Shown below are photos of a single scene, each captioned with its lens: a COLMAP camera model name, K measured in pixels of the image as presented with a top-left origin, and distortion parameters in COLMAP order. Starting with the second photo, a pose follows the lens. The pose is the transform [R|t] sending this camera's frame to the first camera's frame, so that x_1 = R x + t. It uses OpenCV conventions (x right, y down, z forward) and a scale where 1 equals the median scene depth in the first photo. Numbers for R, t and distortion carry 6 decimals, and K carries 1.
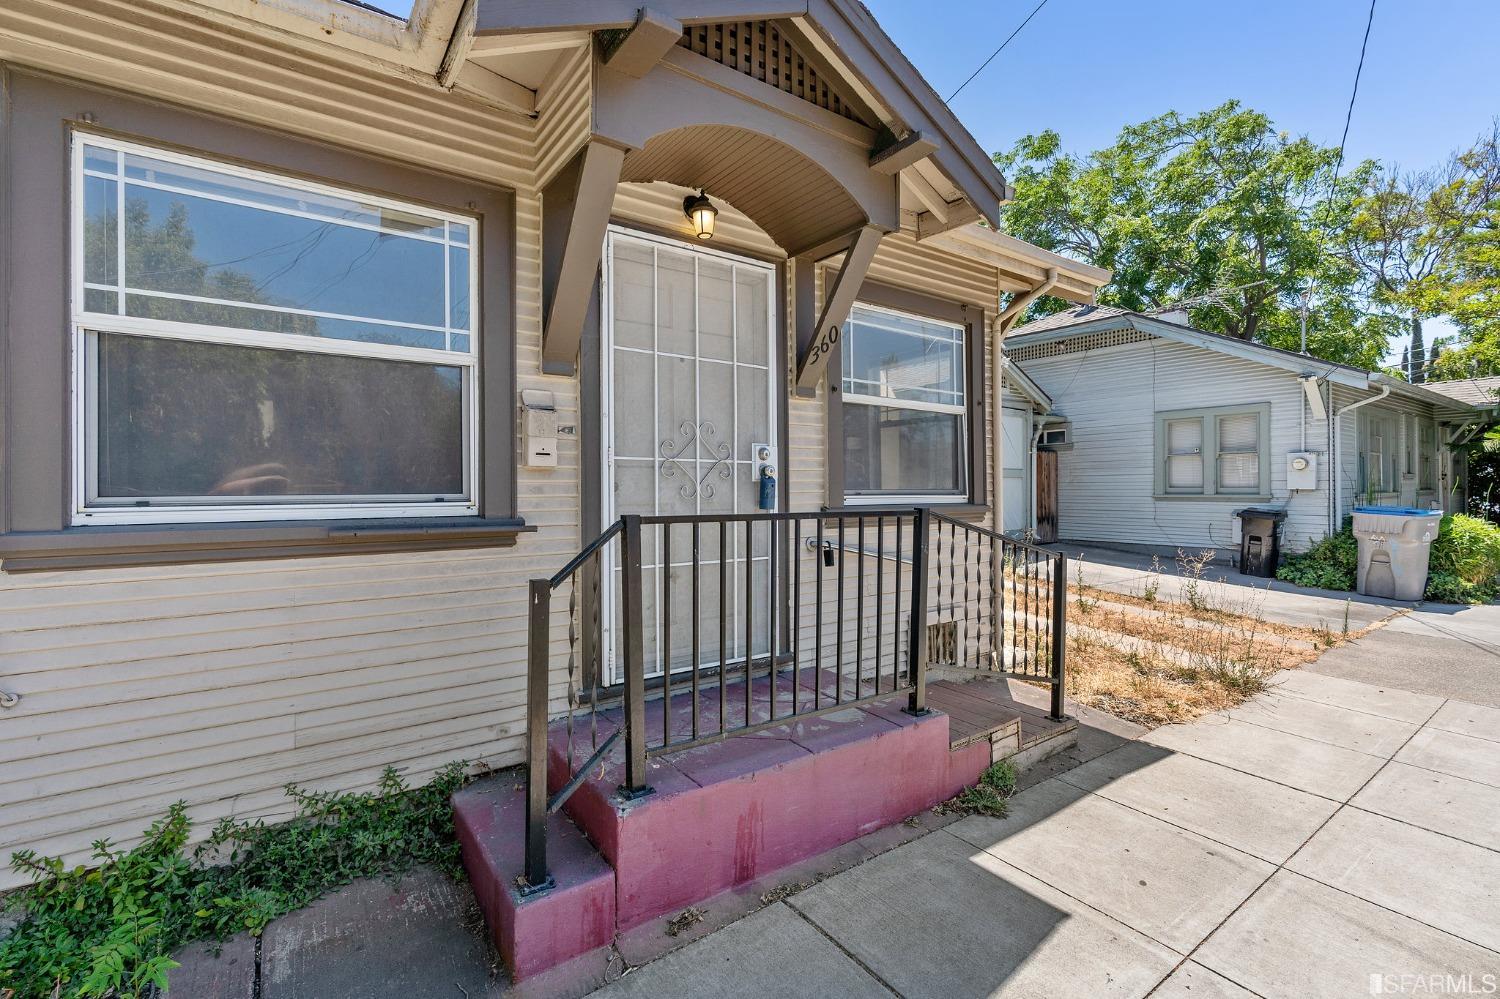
lens RADIAL K [[675.0, 0, 756.3], [0, 675.0, 494.7], [0, 0, 1]] dist [-0.004612, 0.000648]
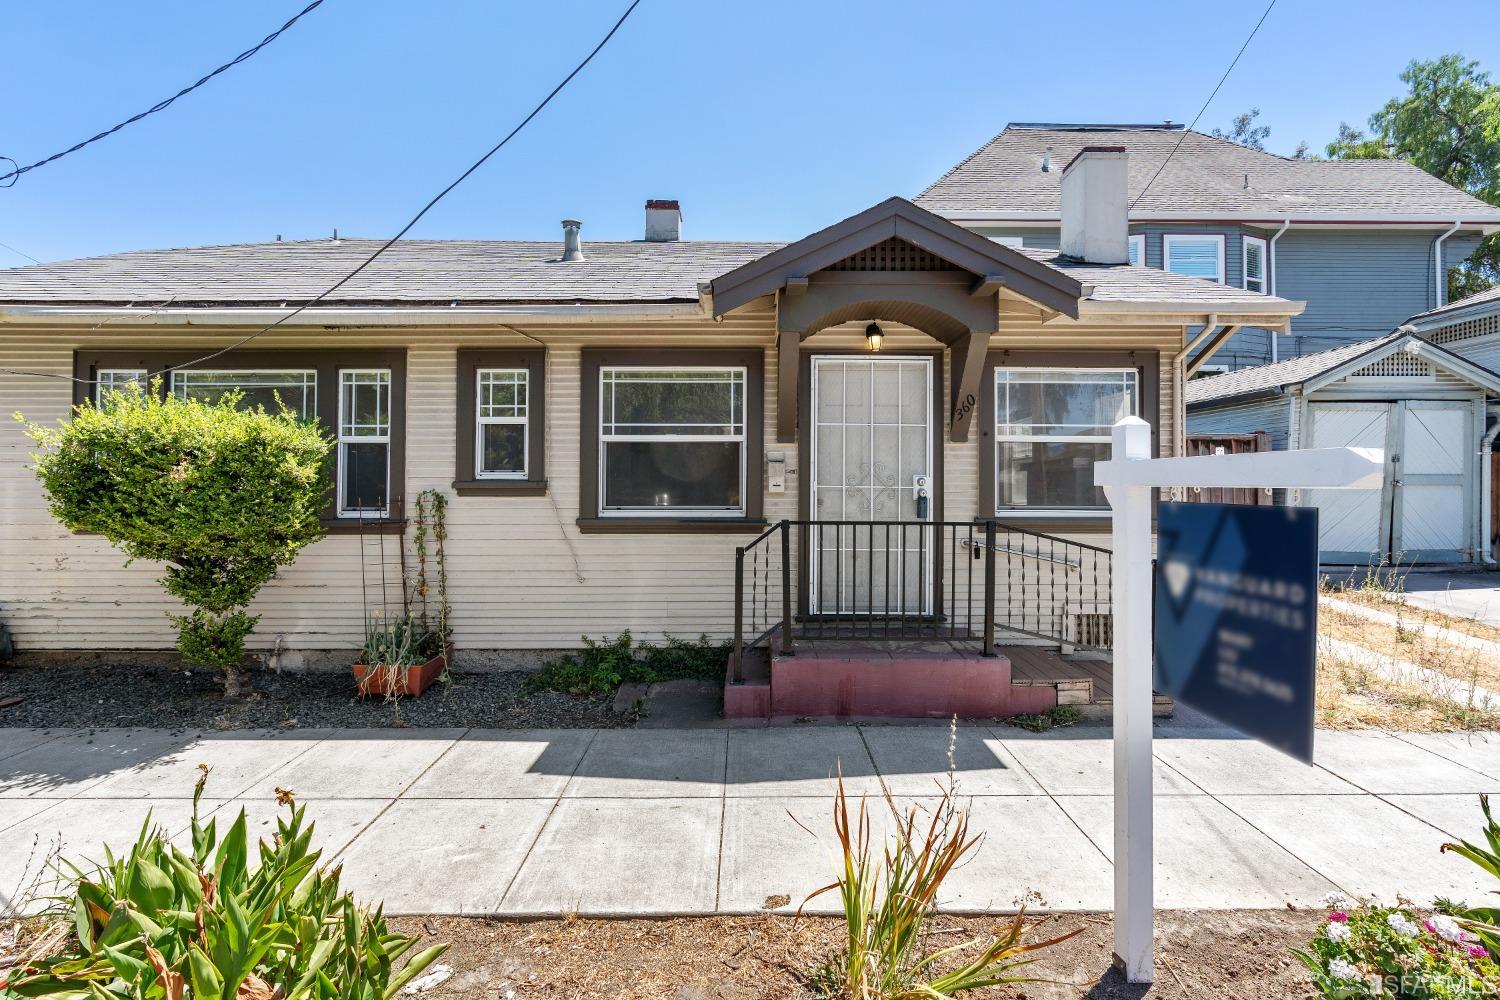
lens RADIAL K [[675.0, 0, 756.3], [0, 675.0, 495.2], [0, 0, 1]] dist [-0.004612, 0.000648]
pose [[0.813485, 0.011602, -0.581470, 0.734504], [-0.010059, 0.999932, 0.005878, -0.043551], [0.581499, 0.001067, 0.813546, -0.569476]]
